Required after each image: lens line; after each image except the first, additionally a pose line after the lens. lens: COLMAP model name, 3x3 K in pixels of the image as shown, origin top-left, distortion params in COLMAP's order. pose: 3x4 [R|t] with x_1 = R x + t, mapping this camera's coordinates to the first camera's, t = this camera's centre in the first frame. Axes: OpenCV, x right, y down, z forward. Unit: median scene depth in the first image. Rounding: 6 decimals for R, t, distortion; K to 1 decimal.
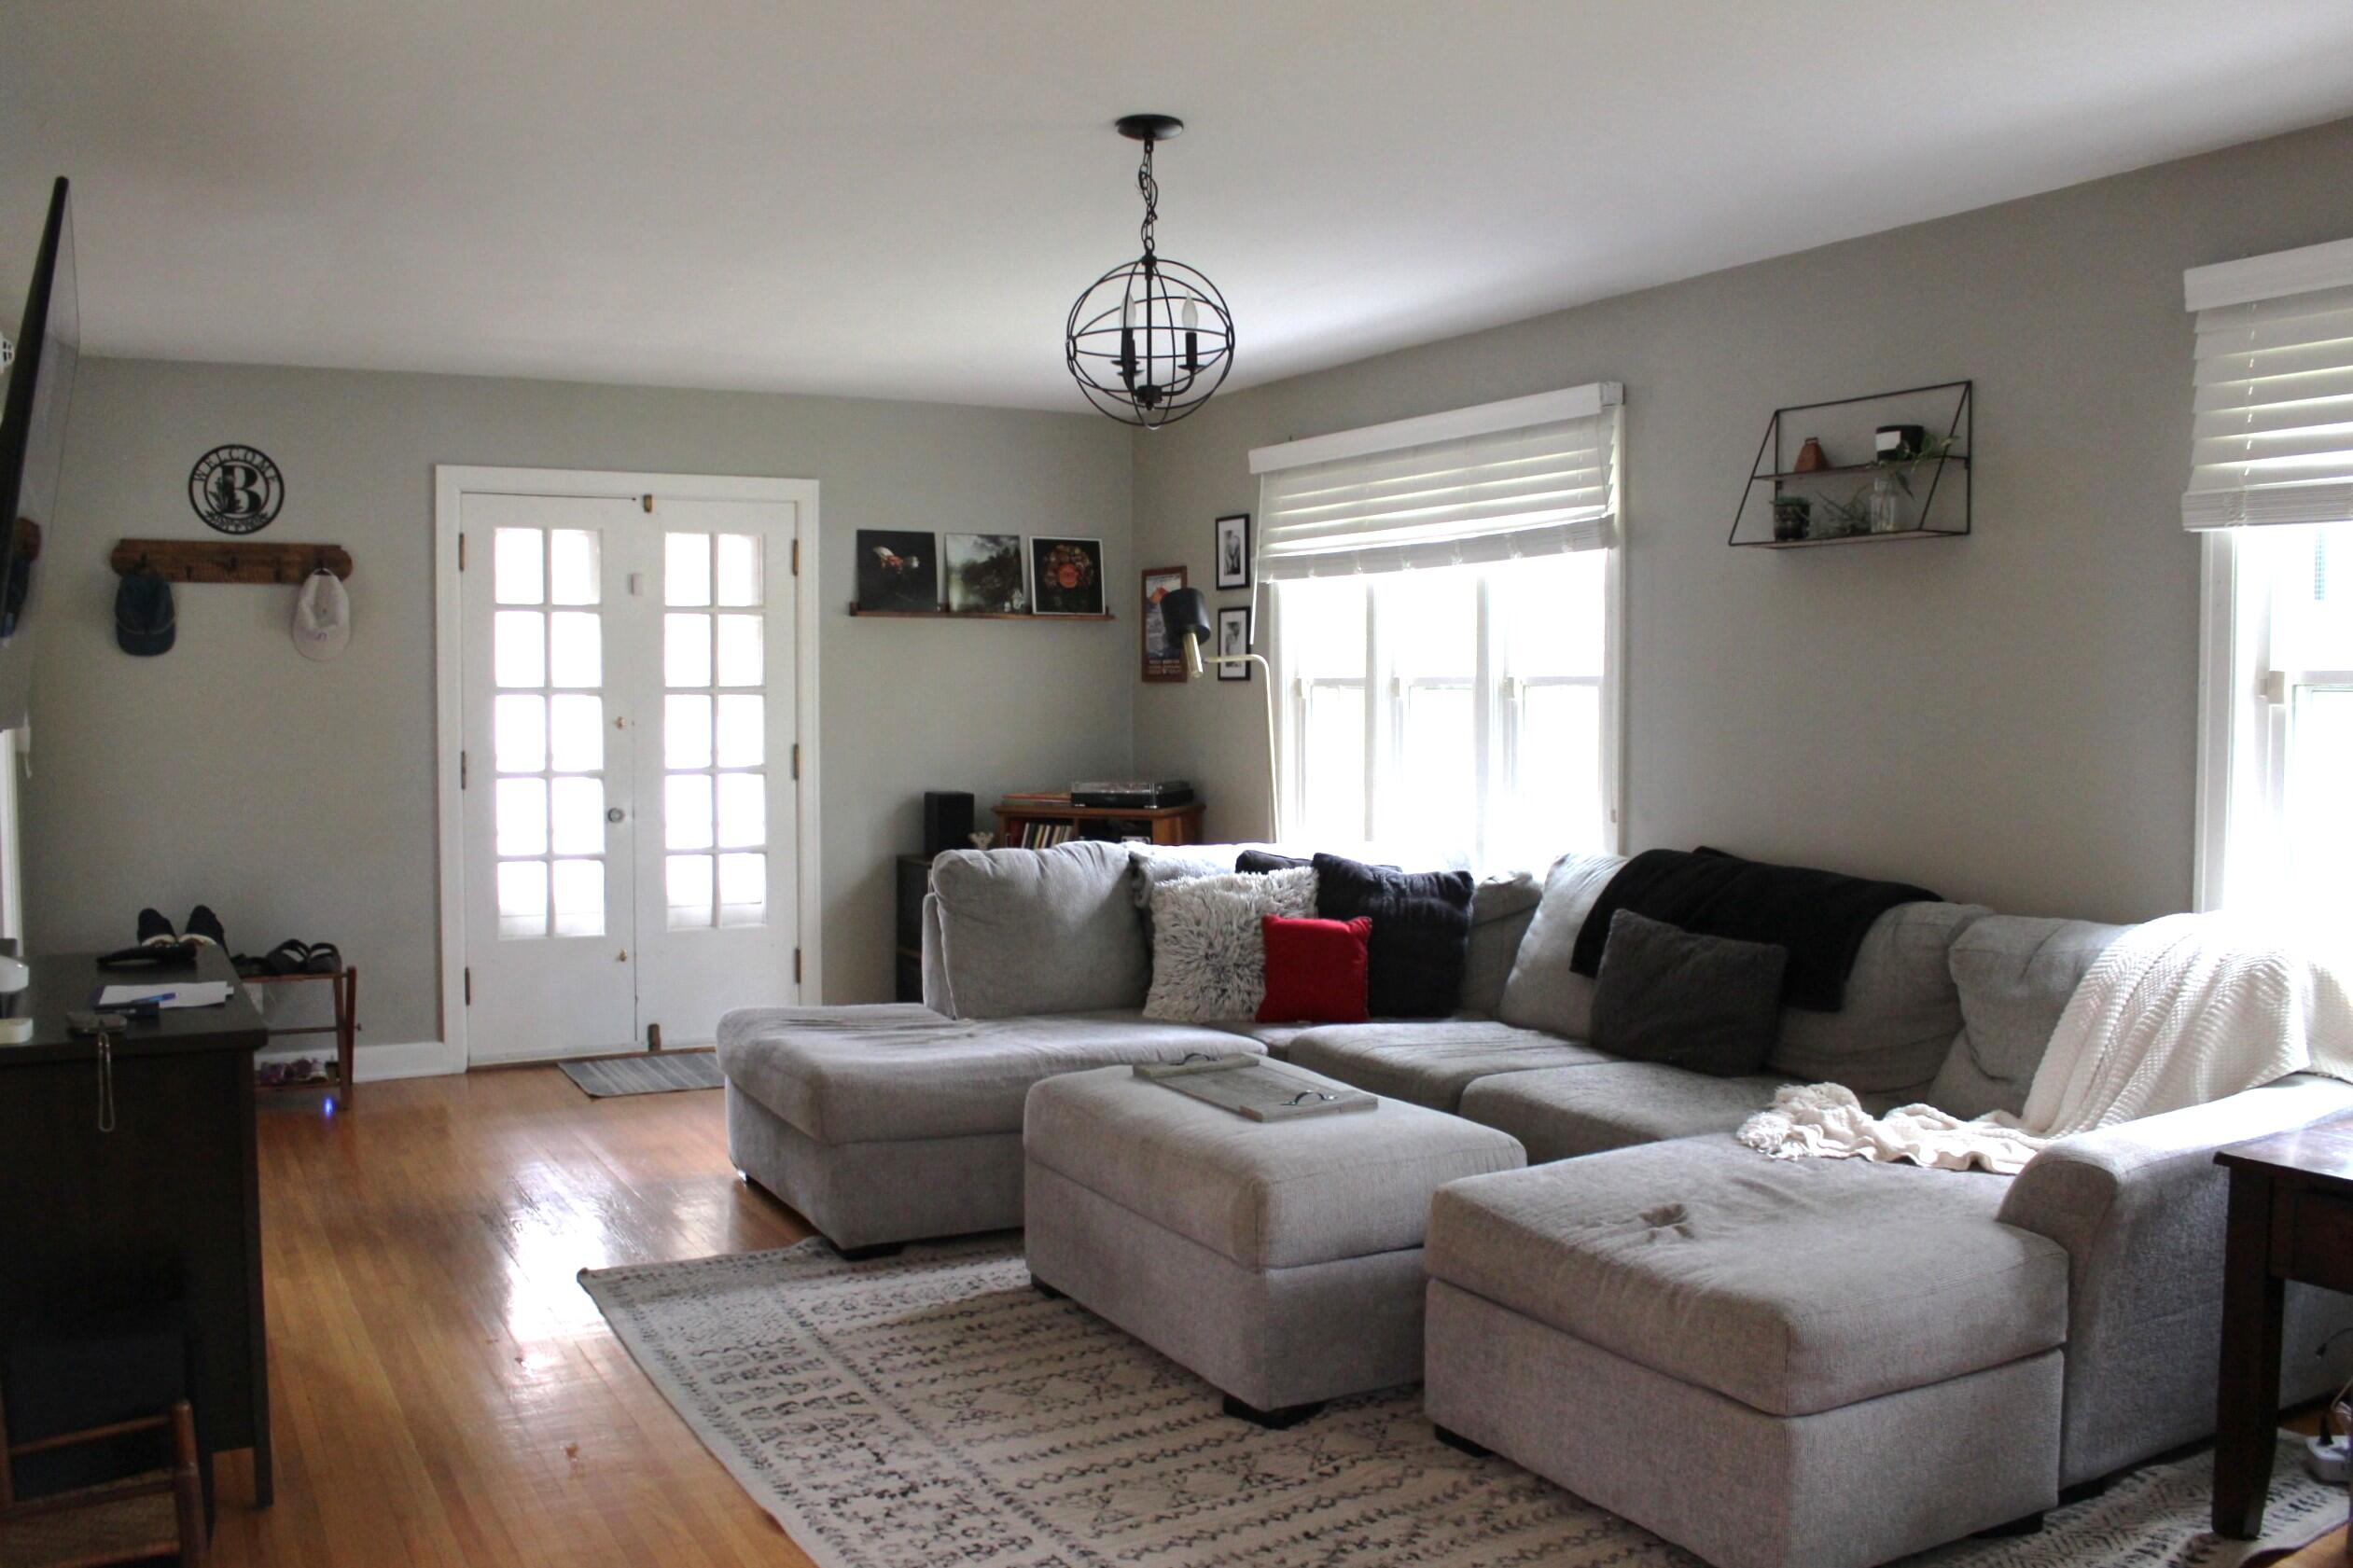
lens RADIAL K [[2106.0, 0, 1176.5], [0, 2106.0, 784.0], [0, 0, 1]] dist [-0.129741, 0.002153]
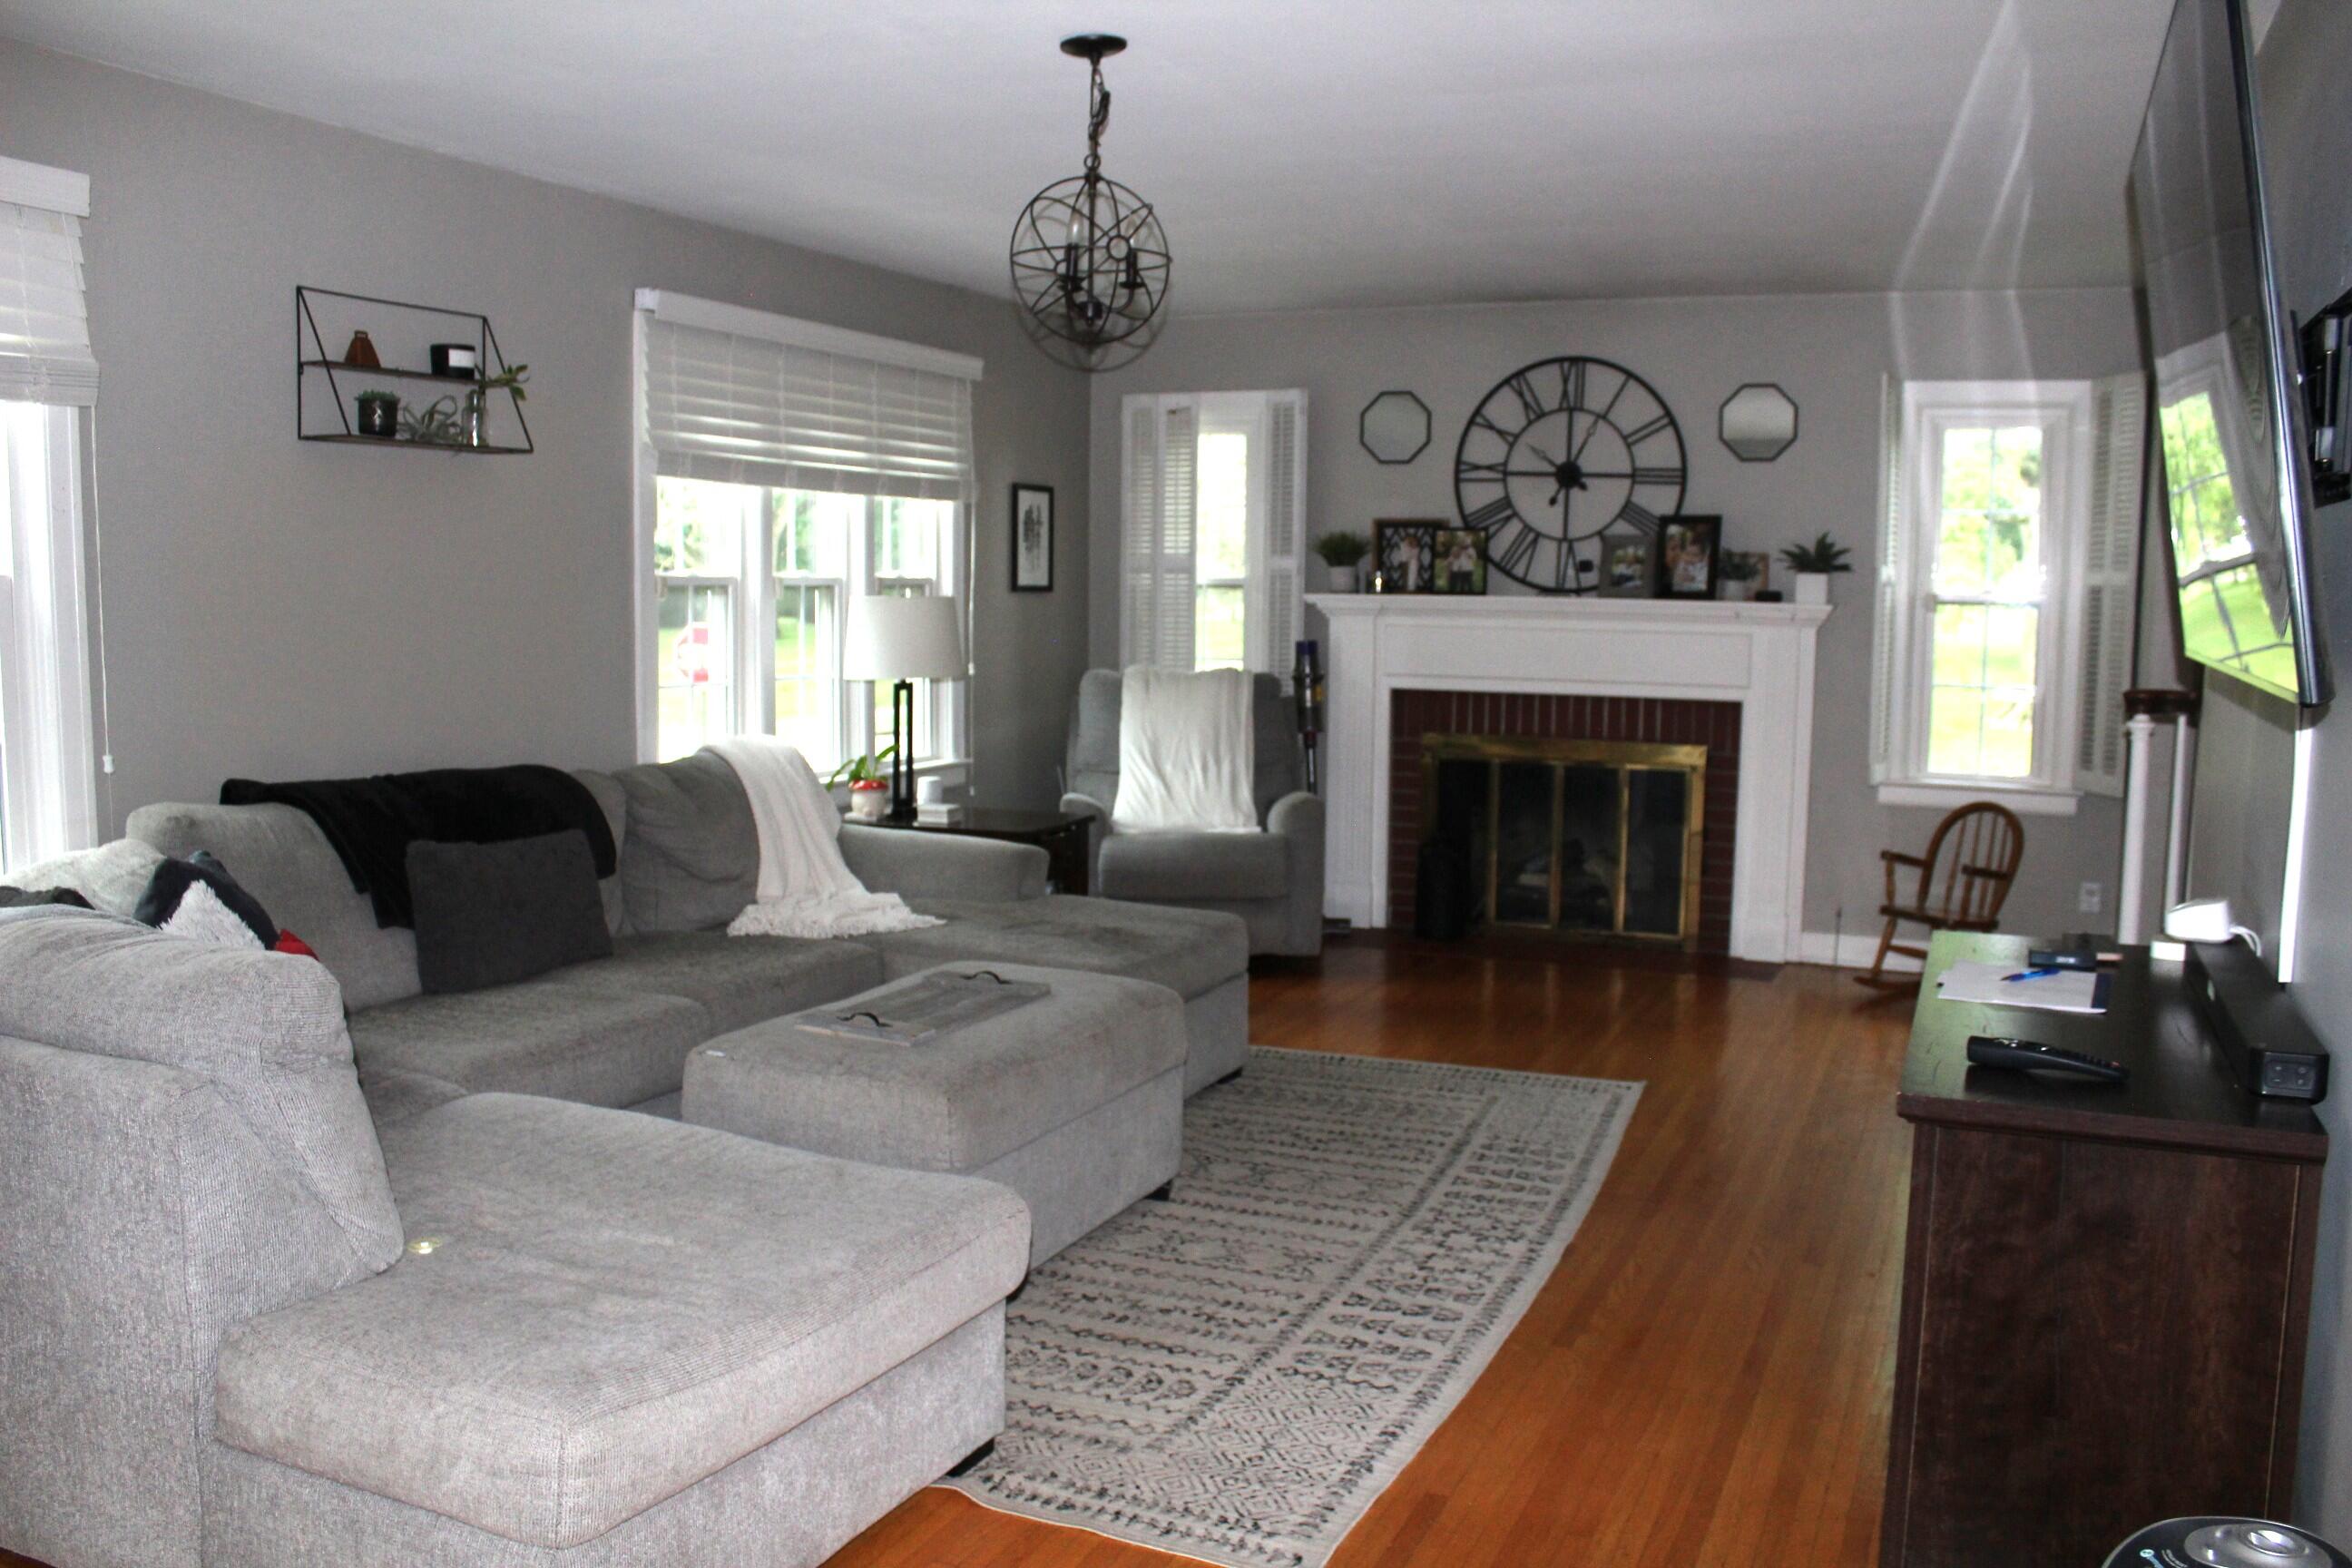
lens RADIAL K [[2009.2, 0, 1176.0], [0, 2009.2, 784.0], [0, 0, 1]] dist [-0.164685, 0.143808]
pose [[-0.628711, -0.086727, 0.772787, -0.817696], [0.020425, 0.991577, 0.127898, -0.082855], [-0.777370, 0.096195, -0.621644, 1.615264]]
